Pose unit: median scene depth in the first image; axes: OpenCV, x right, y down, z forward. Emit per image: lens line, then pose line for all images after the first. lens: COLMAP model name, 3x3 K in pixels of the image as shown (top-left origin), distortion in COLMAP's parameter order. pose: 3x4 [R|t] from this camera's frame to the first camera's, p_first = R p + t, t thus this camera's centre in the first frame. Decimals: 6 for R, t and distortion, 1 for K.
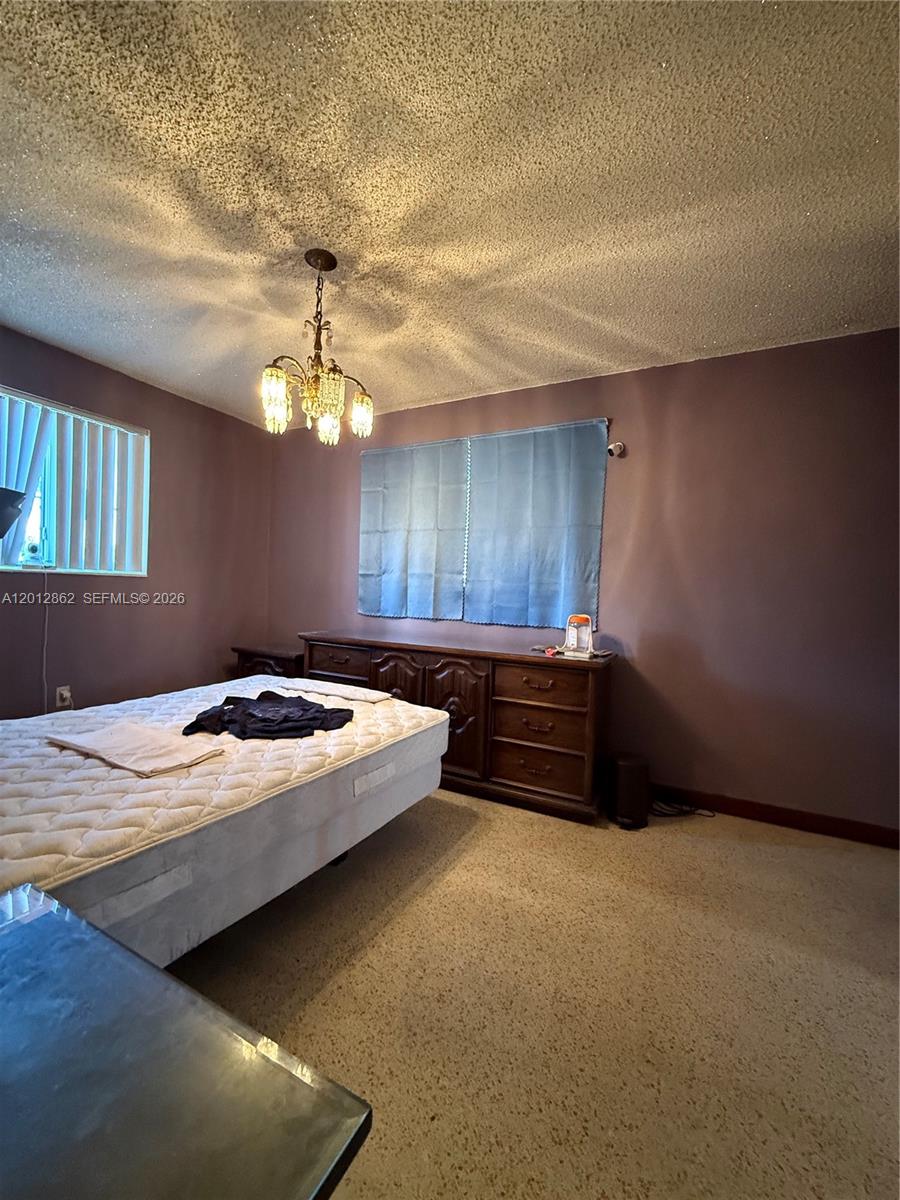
lens RADIAL K [[478.6, 0, 450.2], [0, 478.6, 603.1], [0, 0, 1]] dist [-0.000652, 0.000107]
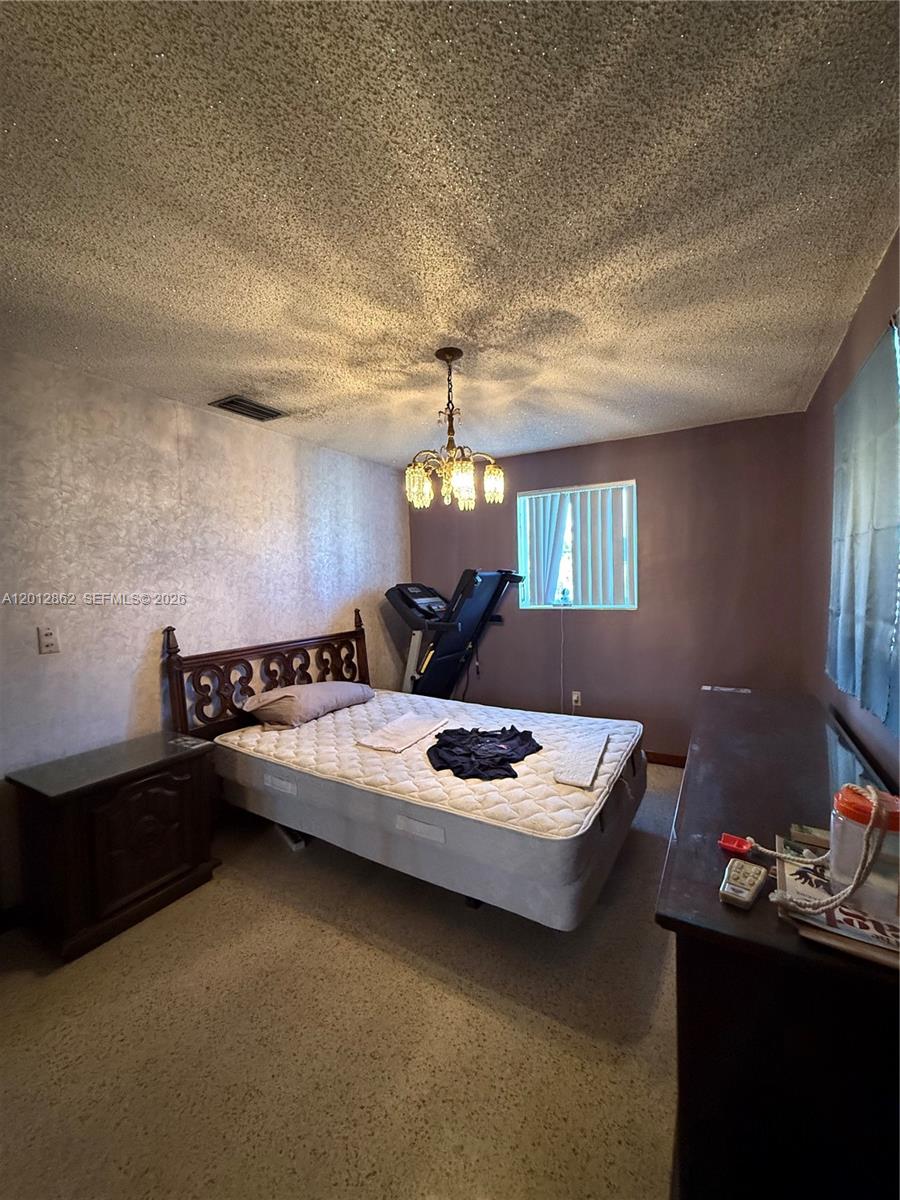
lens RADIAL K [[478.6, 0, 448.3], [0, 478.6, 600.4], [0, 0, 1]] dist [-0.000652, 0.000107]
pose [[-0.041652, 0.010996, -0.999072, 0.859349], [-0.001866, 0.999937, 0.011083, -0.151443], [0.999130, 0.002325, -0.041629, 1.044834]]
